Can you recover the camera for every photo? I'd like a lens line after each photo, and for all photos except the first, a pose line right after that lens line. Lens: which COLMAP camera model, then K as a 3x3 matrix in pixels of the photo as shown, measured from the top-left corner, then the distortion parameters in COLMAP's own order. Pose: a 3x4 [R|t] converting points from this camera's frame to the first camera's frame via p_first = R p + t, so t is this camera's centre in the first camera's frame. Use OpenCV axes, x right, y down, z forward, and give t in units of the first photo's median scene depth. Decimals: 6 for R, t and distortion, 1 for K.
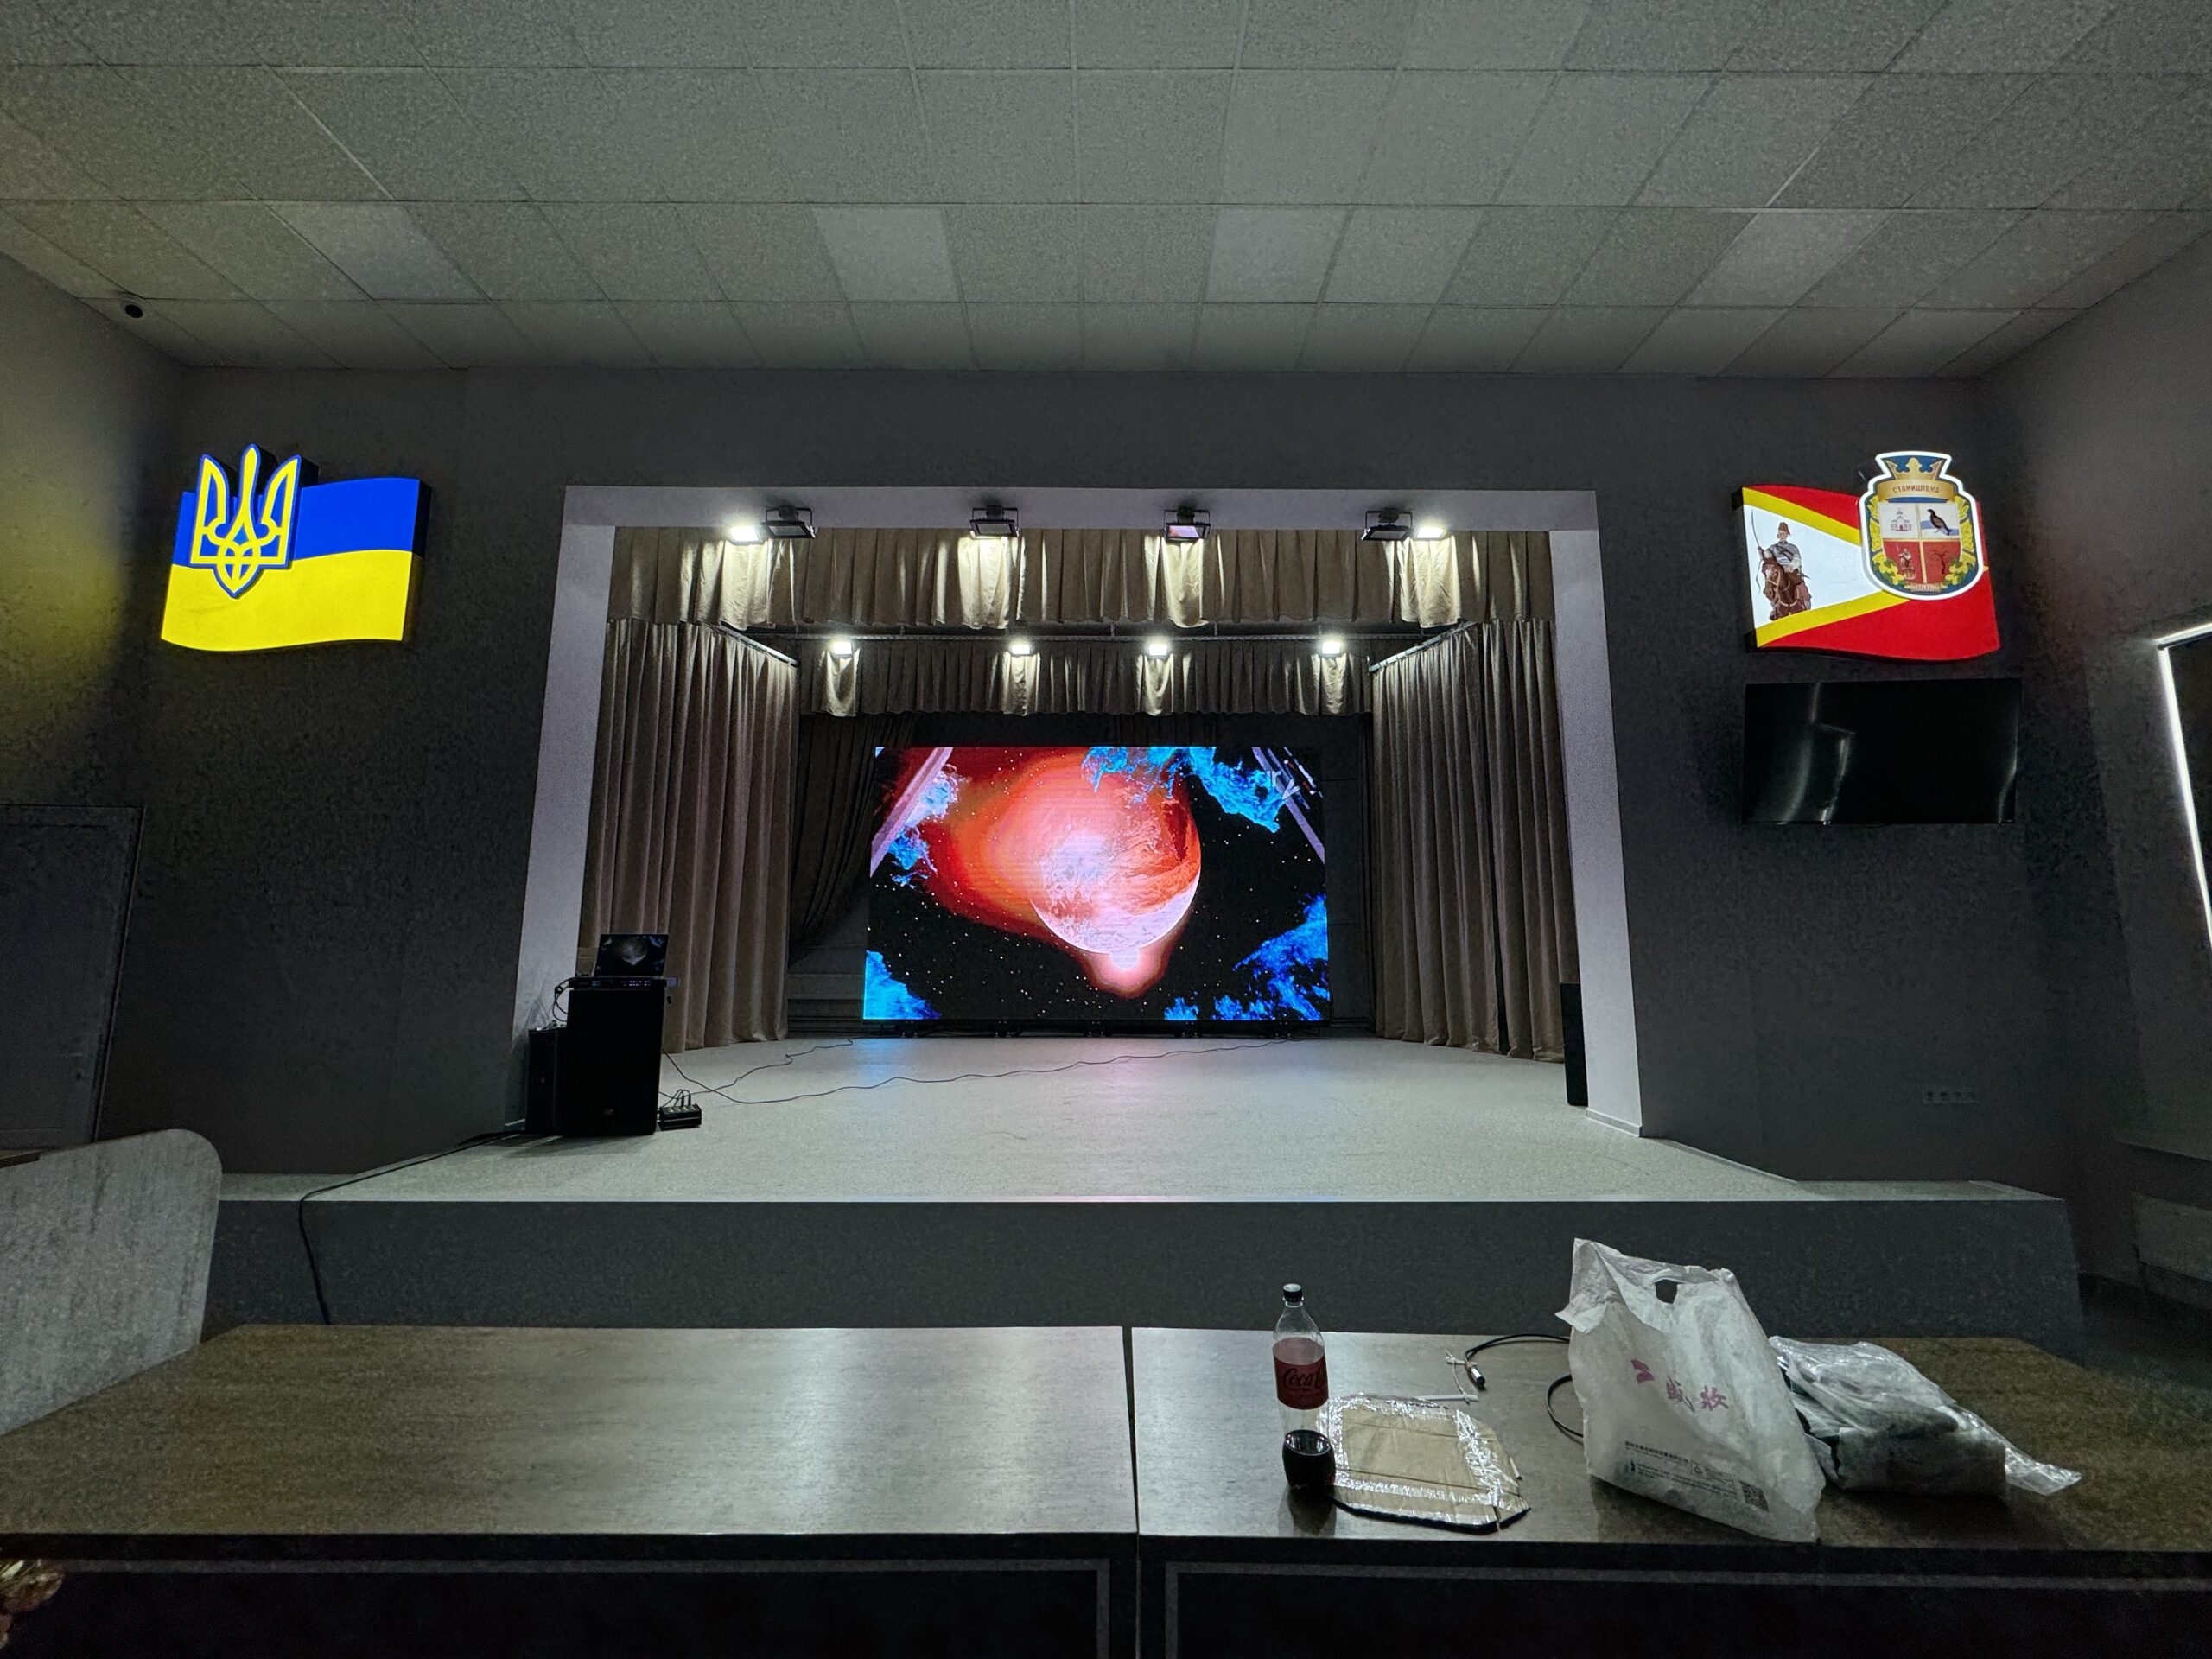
lens RADIAL K [[884.1, 0, 1106.0], [0, 884.1, 829.5], [0, 0, 1]] dist [-0.000344, -0.000194]
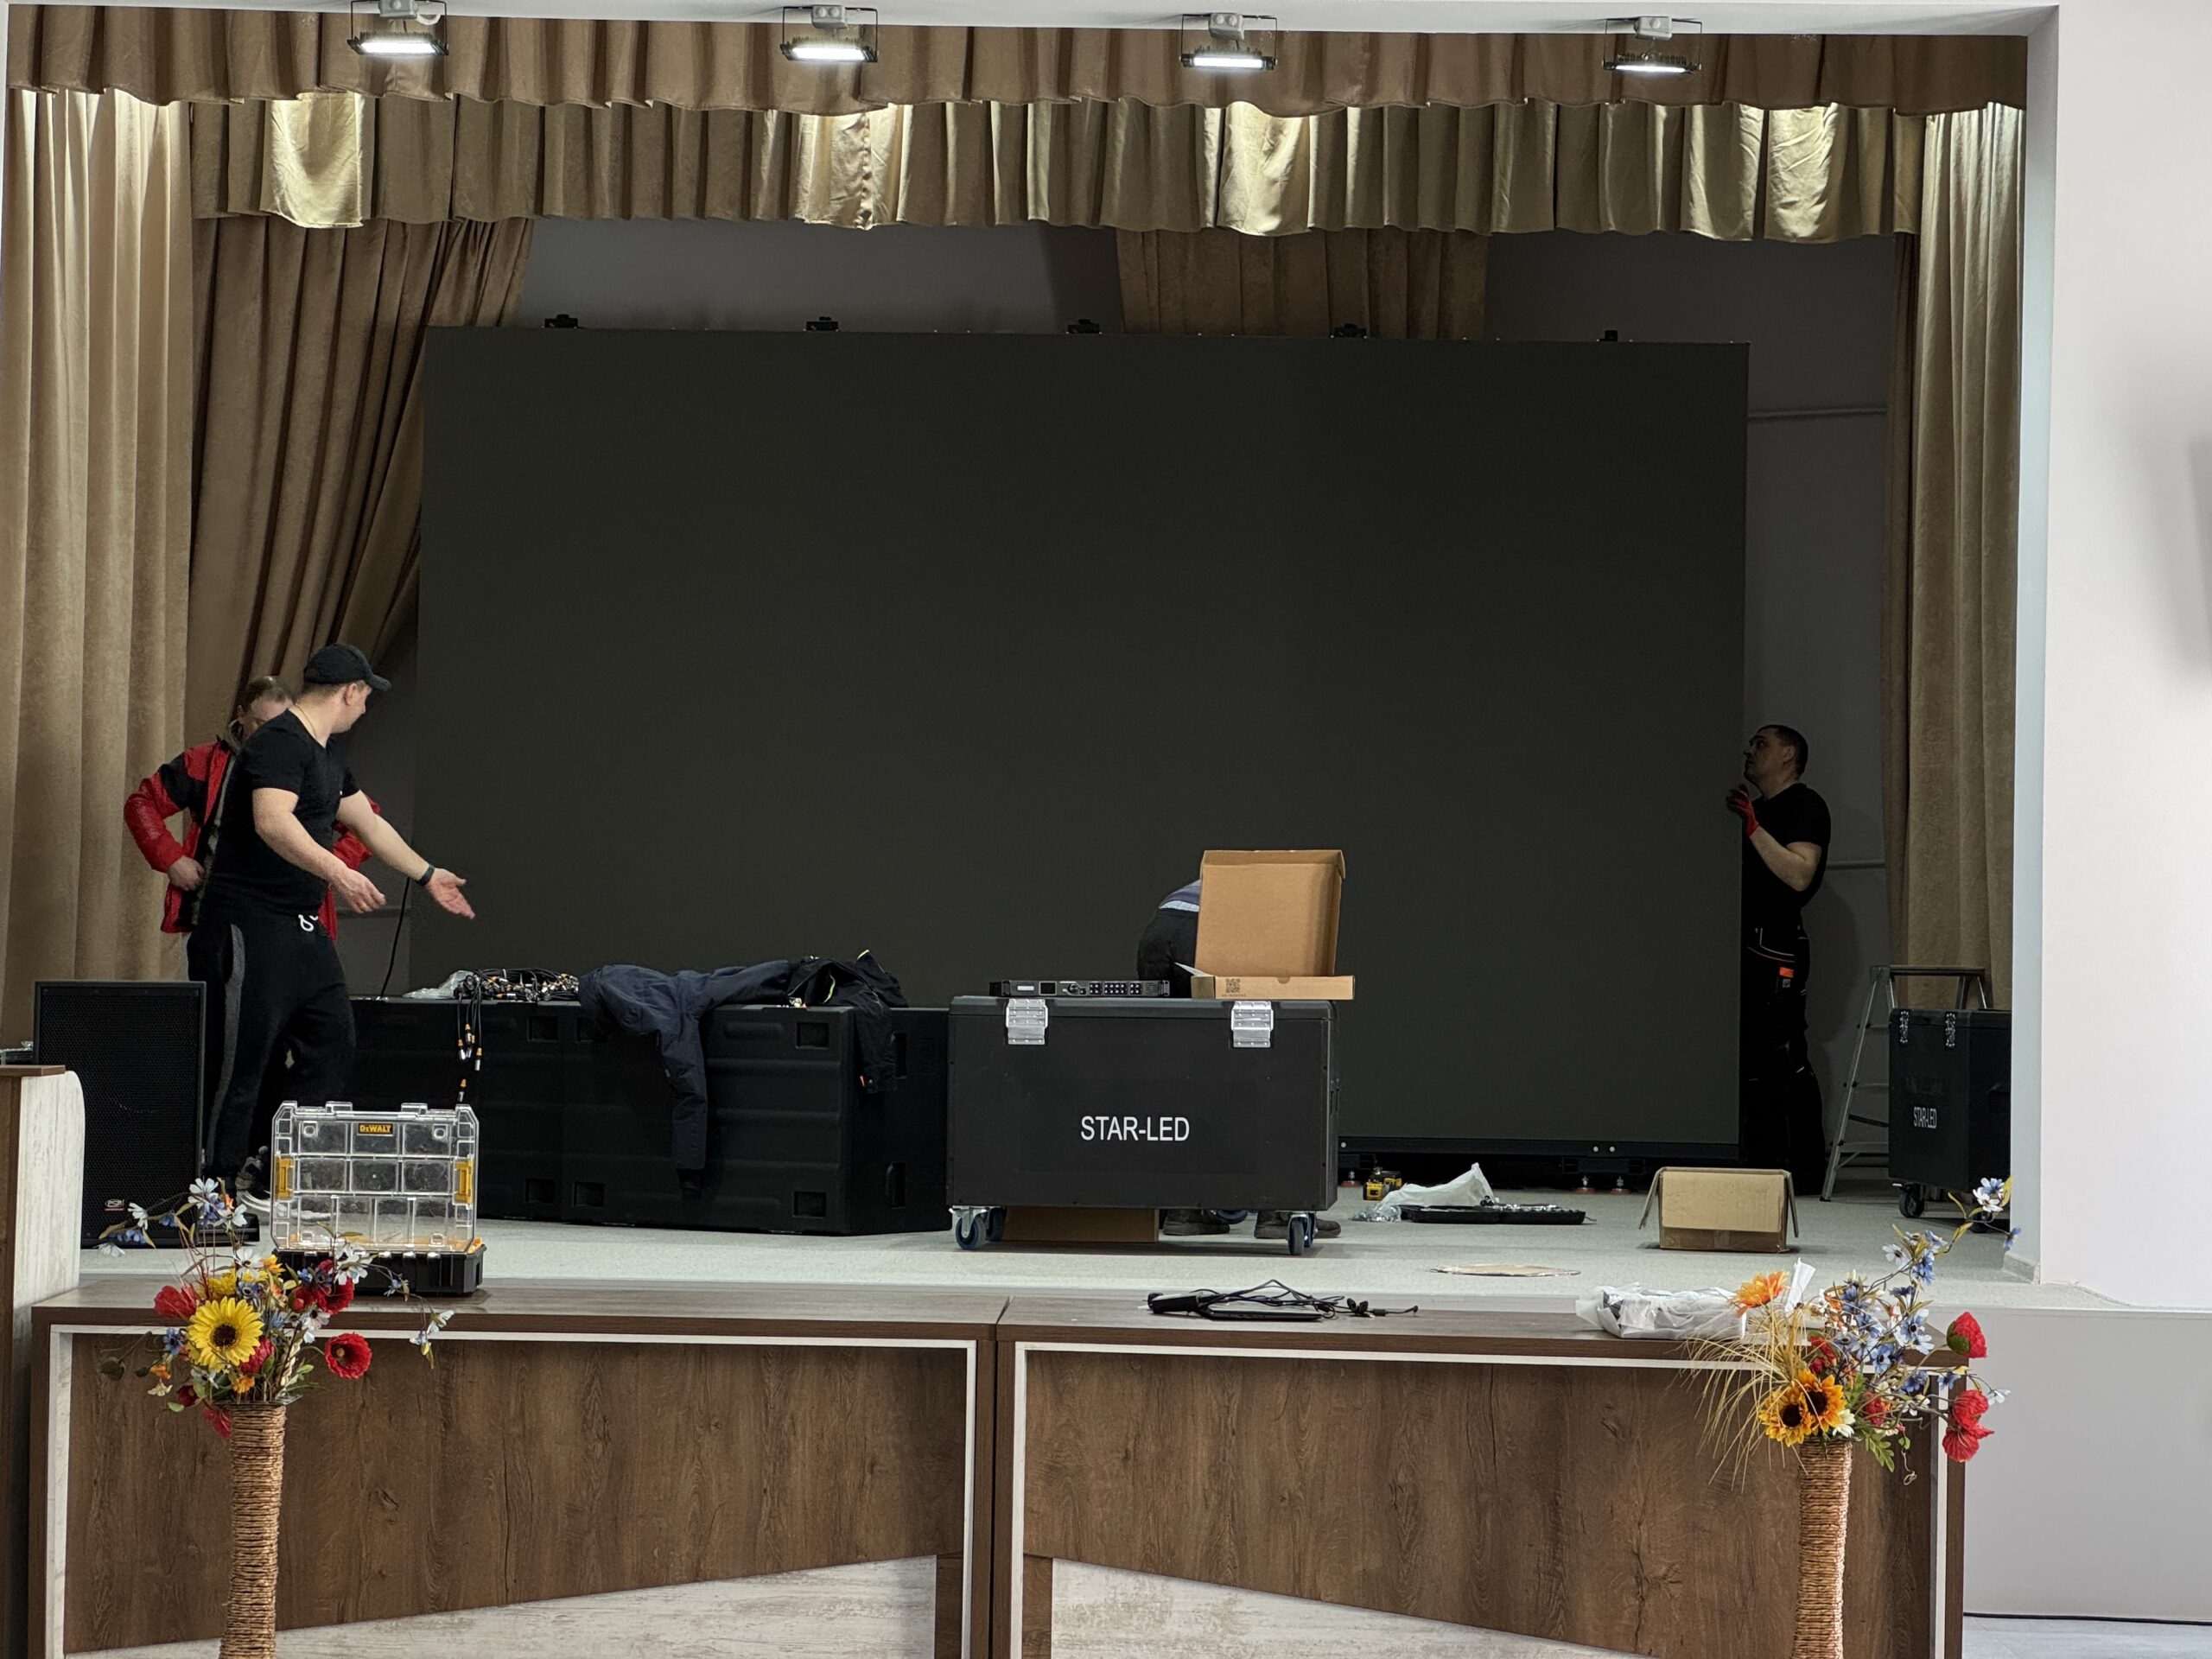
lens RADIAL K [[5117.3, 0, 1106.0], [0, 5117.3, 829.5], [0, 0, 1]] dist [0.004502, -0.013107]
pose [[0.999442, 0.015569, -0.029546, 0.123017], [-0.012238, 0.993884, 0.109748, -0.248225], [0.031074, -0.109325, 0.993520, -1.977141]]
